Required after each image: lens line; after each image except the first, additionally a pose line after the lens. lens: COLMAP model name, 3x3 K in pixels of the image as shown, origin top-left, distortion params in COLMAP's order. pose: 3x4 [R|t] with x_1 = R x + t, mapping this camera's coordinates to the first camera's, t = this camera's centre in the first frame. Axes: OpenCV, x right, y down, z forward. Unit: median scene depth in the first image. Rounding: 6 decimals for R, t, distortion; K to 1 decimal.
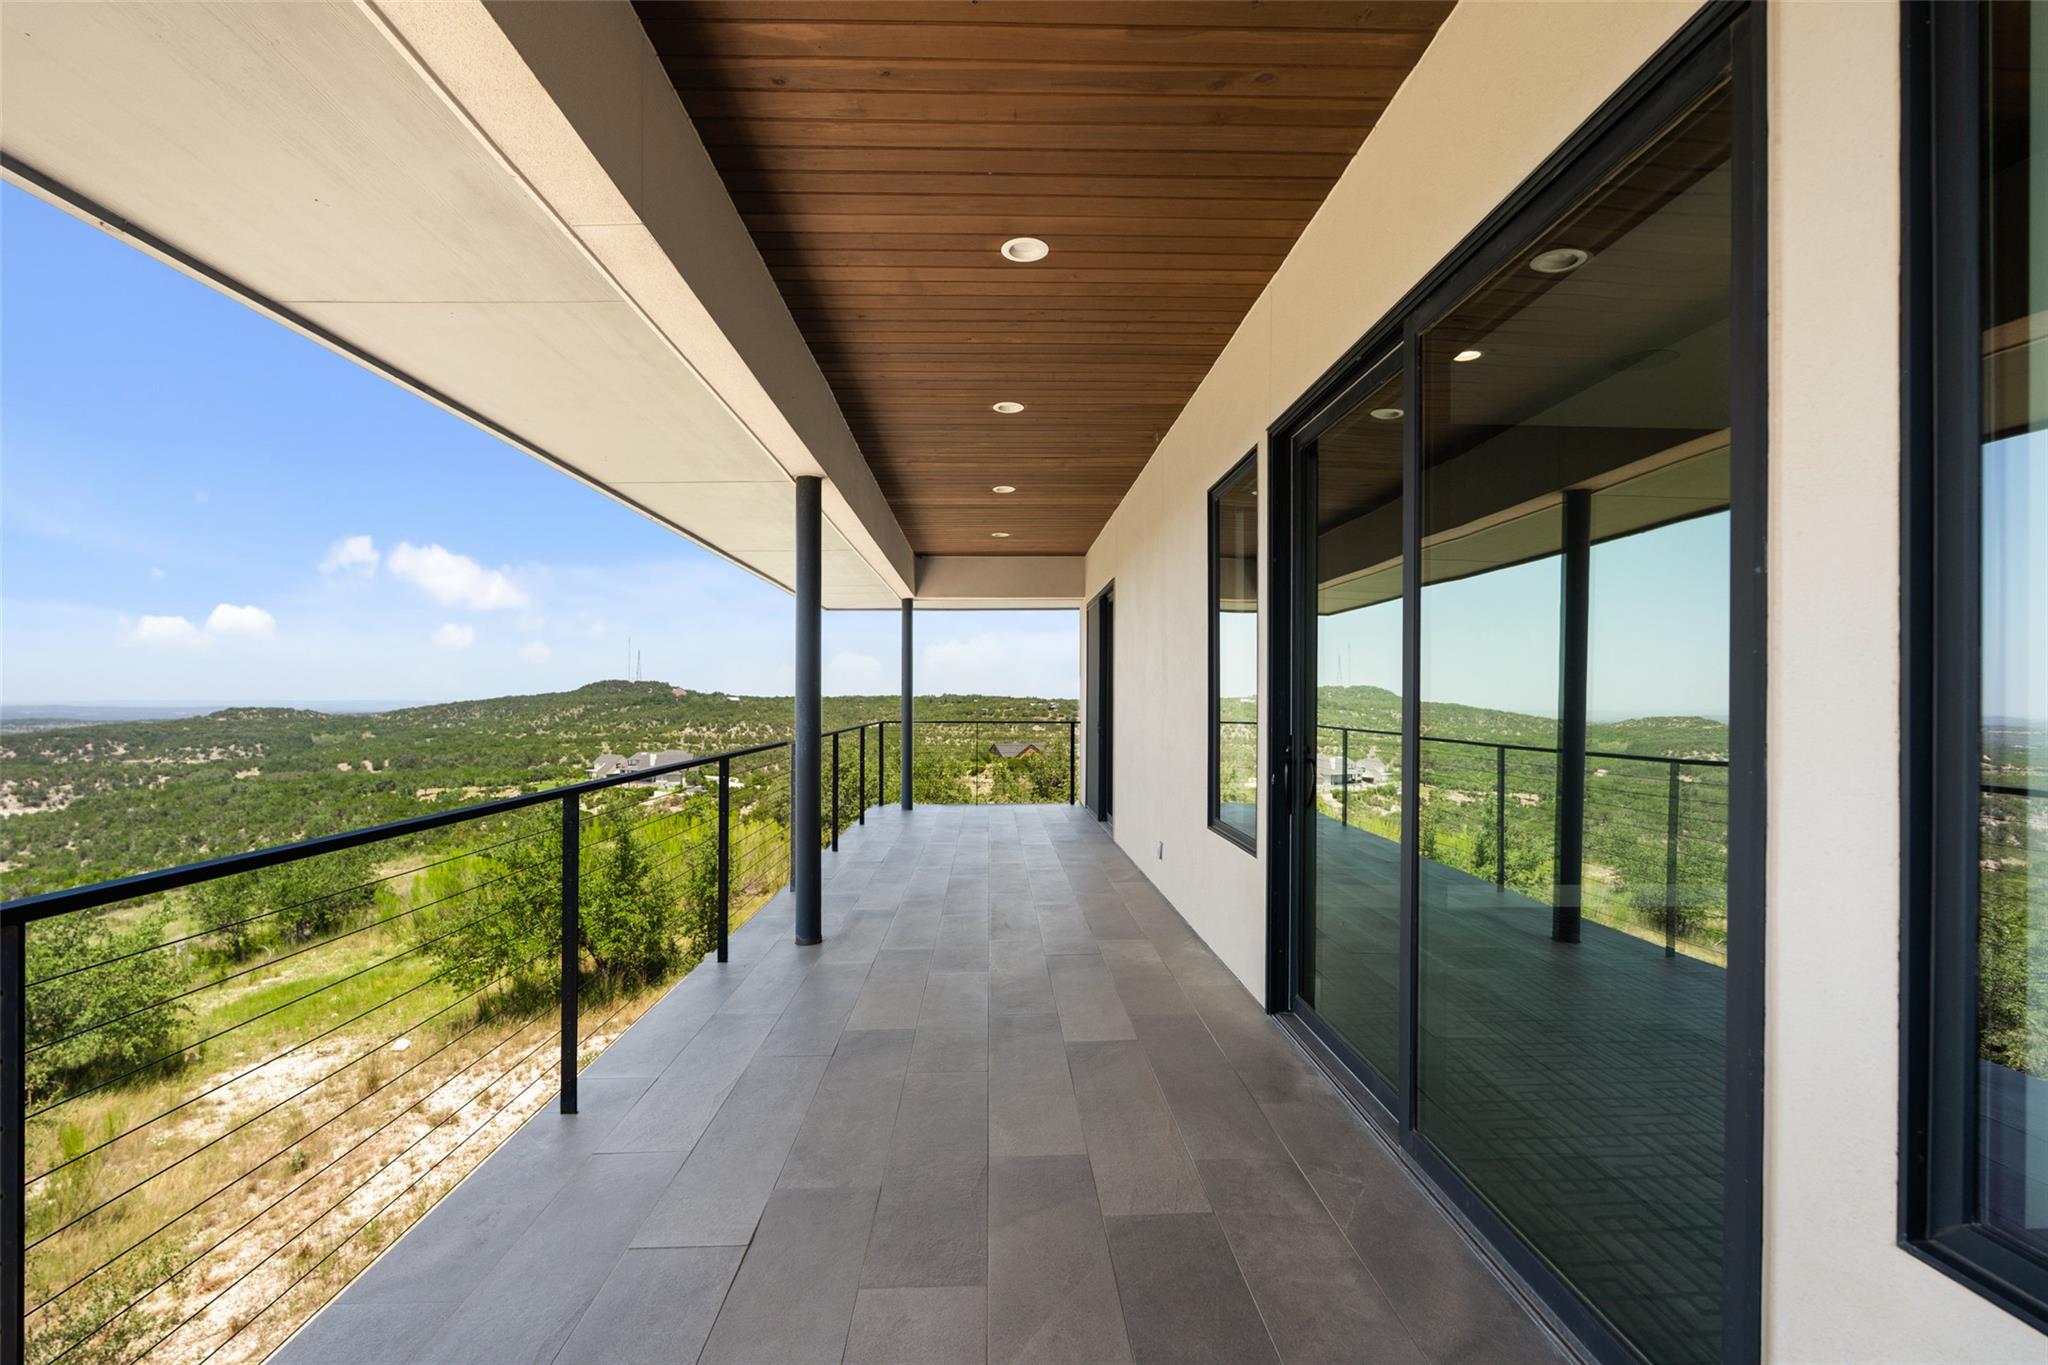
lens RADIAL K [[910.3, 0, 1018.4], [0, 910.3, 688.3], [0, 0, 1]] dist [-0.000260, -0.000160]
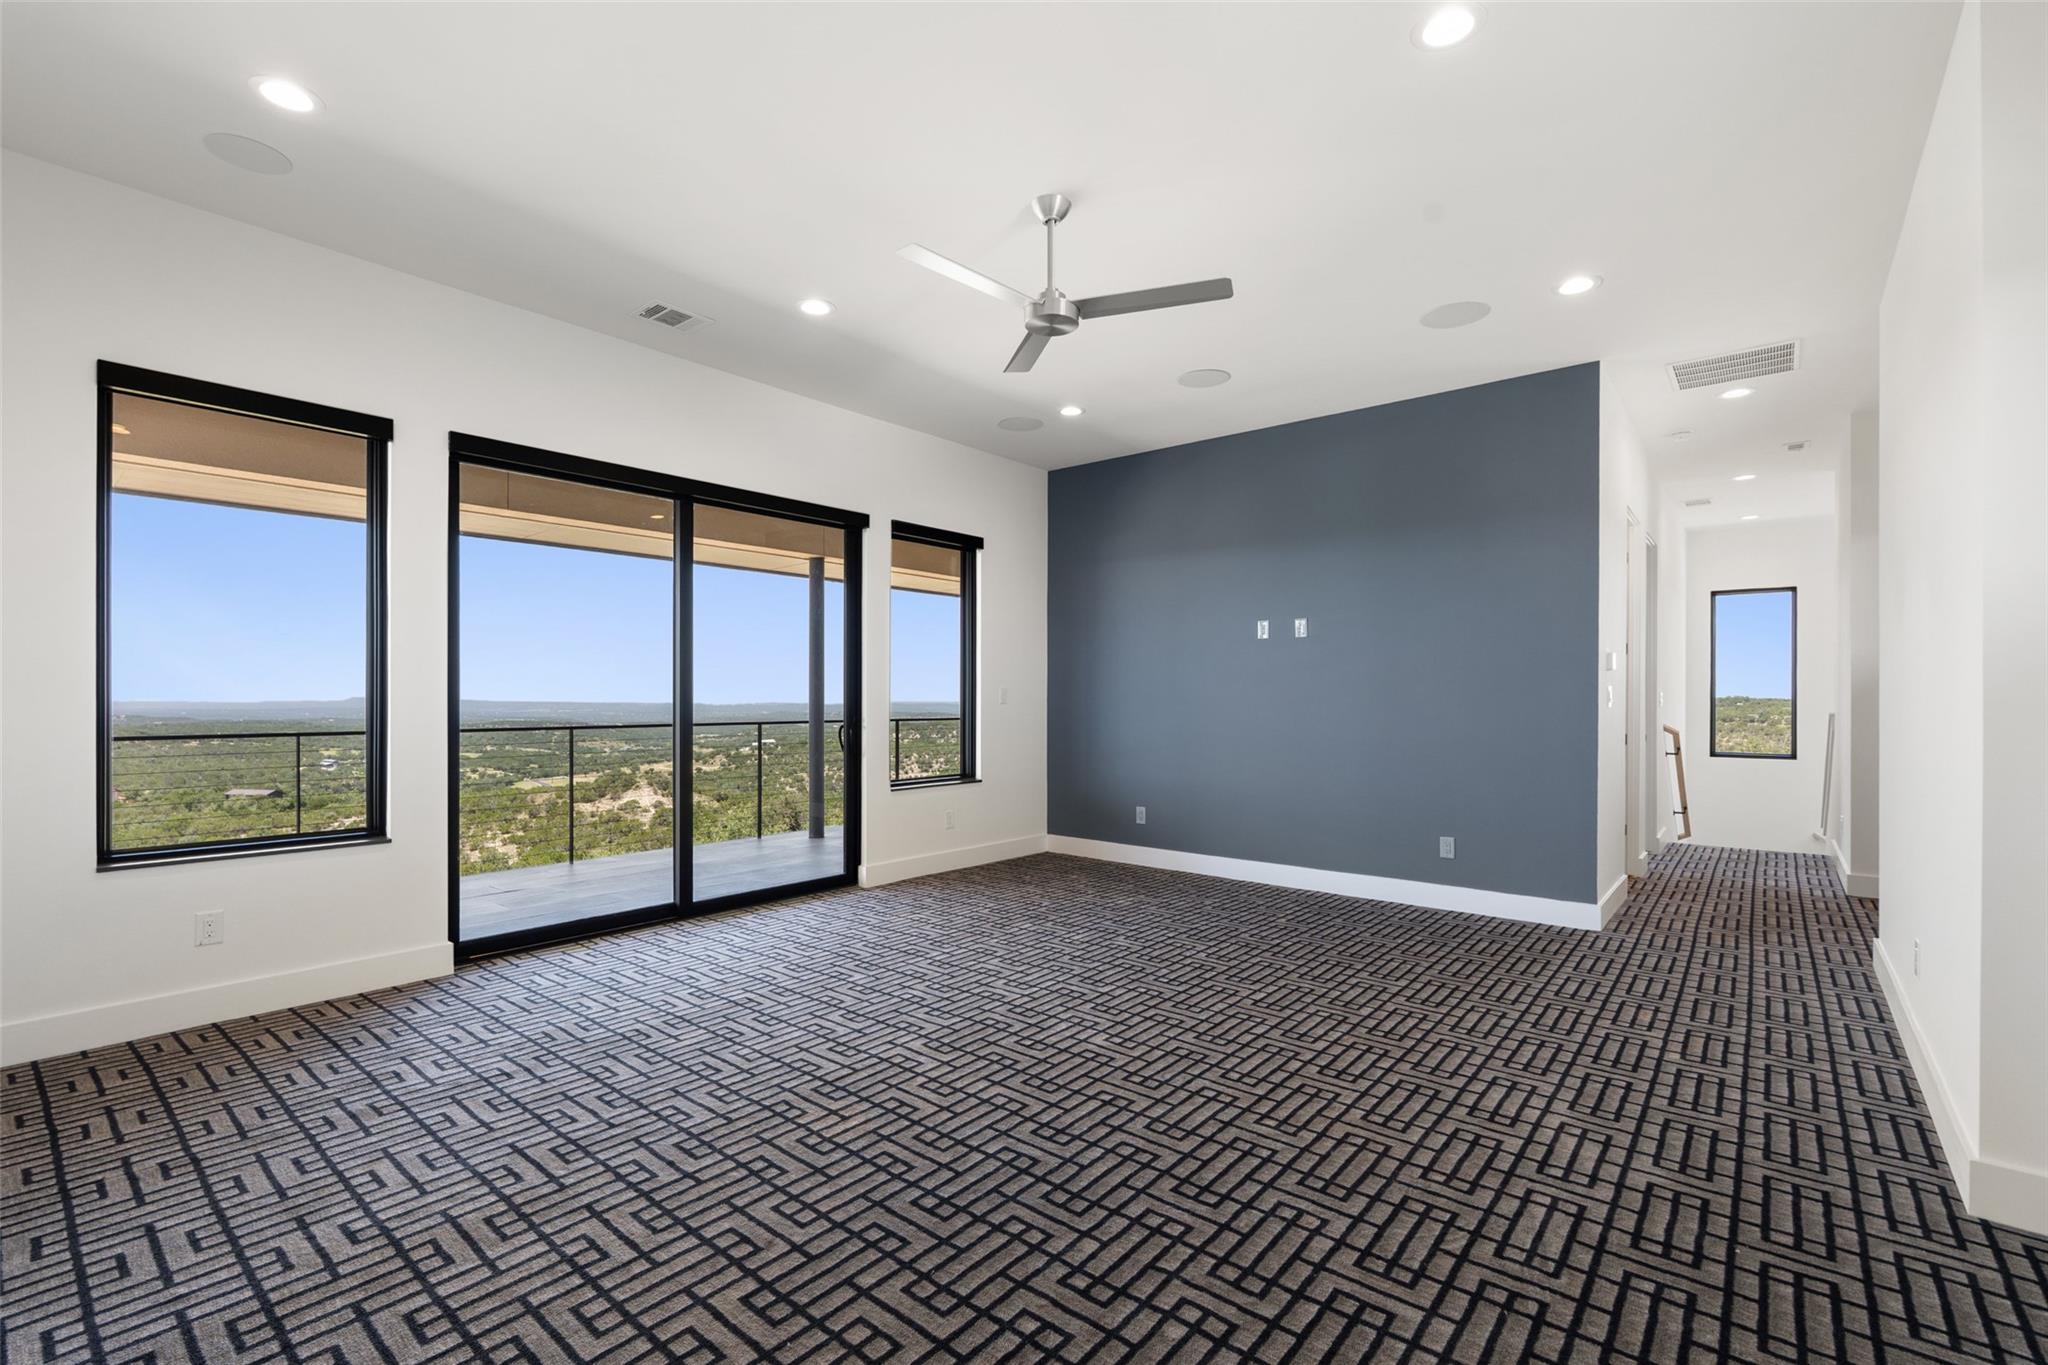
lens RADIAL K [[910.3, 0, 1034.8], [0, 910.3, 692.4], [0, 0, 1]] dist [-0.000260, -0.000160]
pose [[0.759465, 0.003333, -0.650539, 1.862739], [-0.003920, 0.999992, 0.000547, 0.006408], [0.650536, 0.002134, 0.759472, 0.063240]]
